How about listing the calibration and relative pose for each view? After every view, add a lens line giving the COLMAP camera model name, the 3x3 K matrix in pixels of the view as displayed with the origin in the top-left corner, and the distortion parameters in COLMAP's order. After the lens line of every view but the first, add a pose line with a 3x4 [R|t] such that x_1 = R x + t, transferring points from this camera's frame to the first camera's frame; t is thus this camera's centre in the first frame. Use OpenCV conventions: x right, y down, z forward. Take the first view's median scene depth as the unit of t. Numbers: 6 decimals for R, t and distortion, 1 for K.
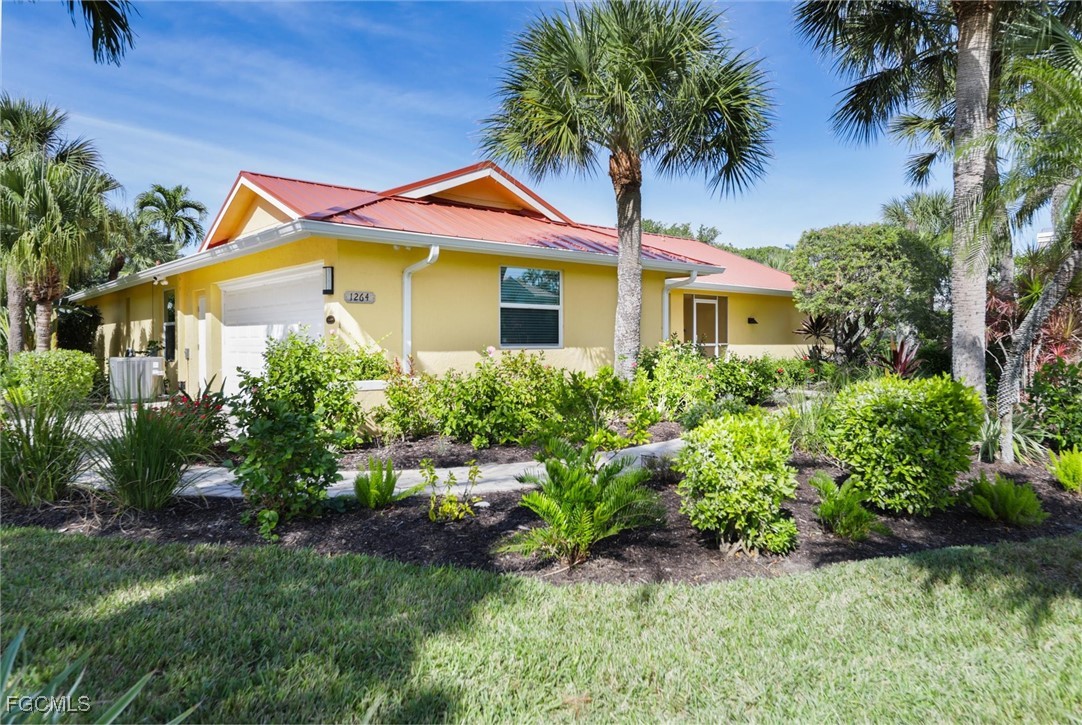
lens RADIAL K [[720.4, 0, 545.9], [0, 720.4, 357.8], [0, 0, 1]] dist [0.012251, 0.003780]
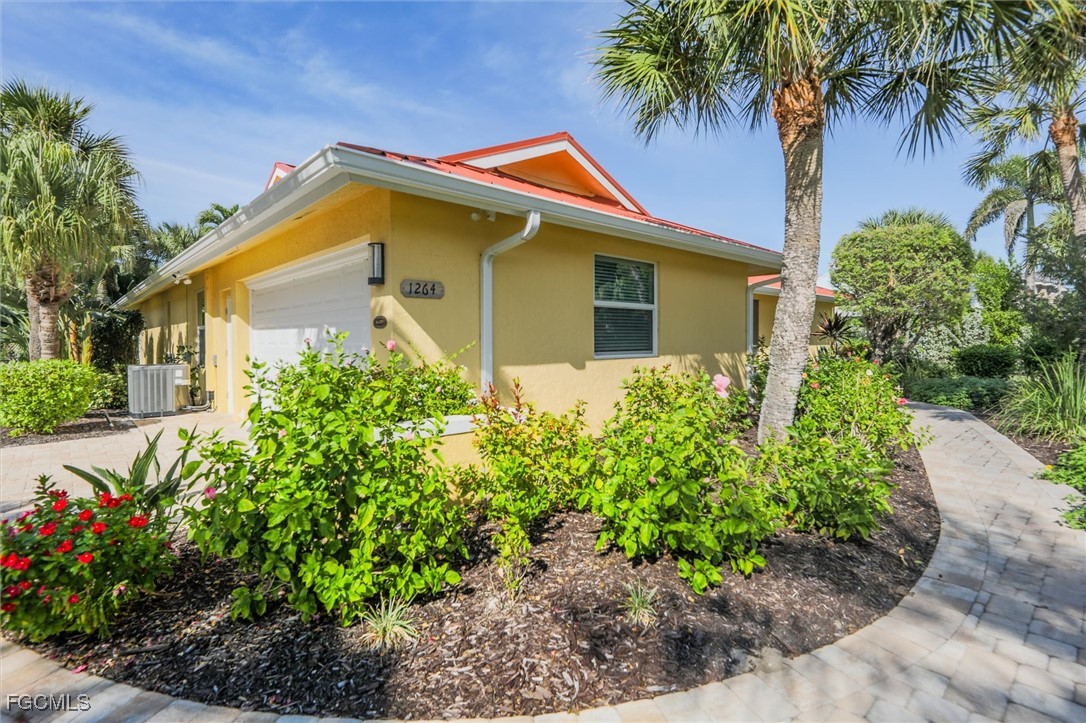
lens RADIAL K [[538.7, 0, 548.0], [0, 538.7, 353.3], [0, 0, 1]] dist [-0.003458, 0.000203]
pose [[0.999495, -0.003869, 0.031547, -0.104552], [0.003724, 0.999982, 0.004677, -0.016982], [-0.031565, -0.004557, 0.999491, 0.326570]]
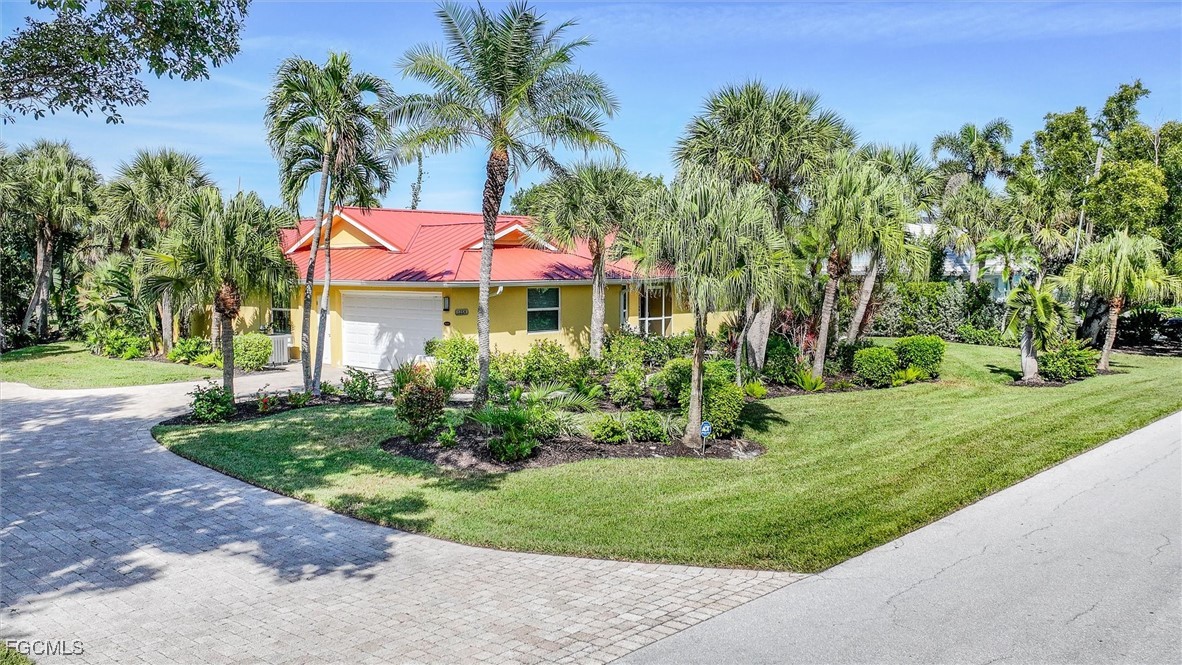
lens RADIAL K [[955.9, 0, 594.0], [0, 955.9, 331.9], [0, 0, 1]] dist [0.004417, 0.001112]
pose [[0.994701, -0.005300, 0.102669, -0.112359], [0.001003, 0.999123, 0.041869, -0.093053], [-0.102801, -0.041544, 0.993834, -1.090438]]
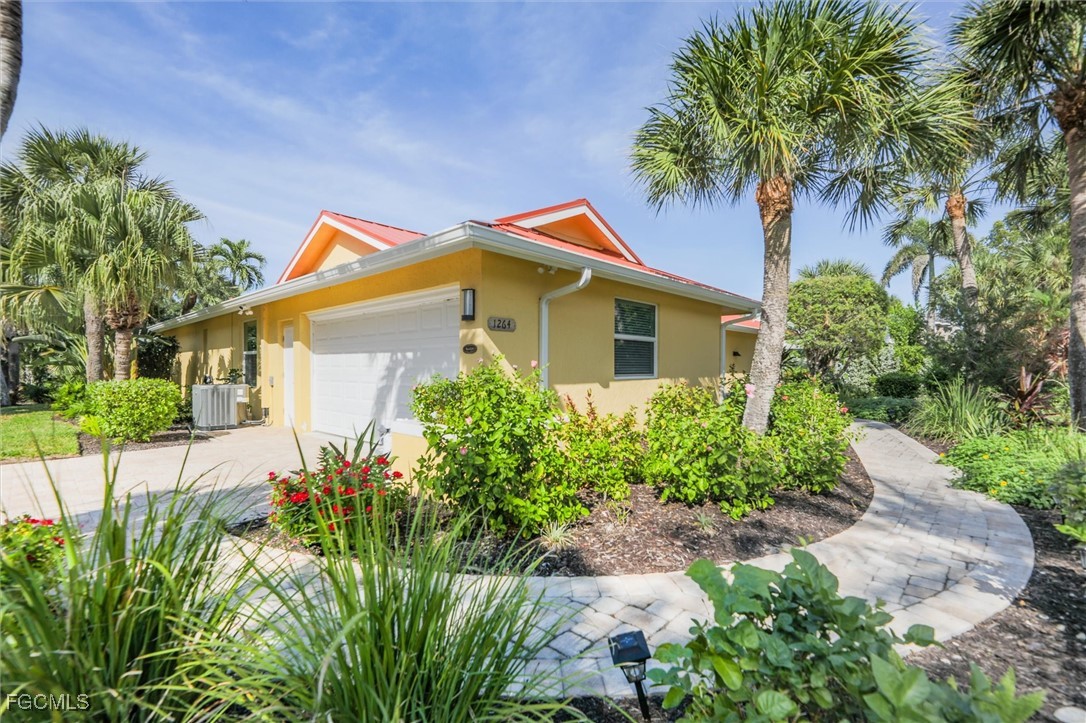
lens RADIAL K [[494.0, 0, 559.0], [0, 494.0, 381.7], [0, 0, 1]] dist [-0.001398, -0.001769]
pose [[0.993198, 0.000453, 0.116439, -0.173873], [-0.001364, 0.999969, 0.007745, -0.011588], [-0.116432, -0.007851, 0.993168, 0.253552]]
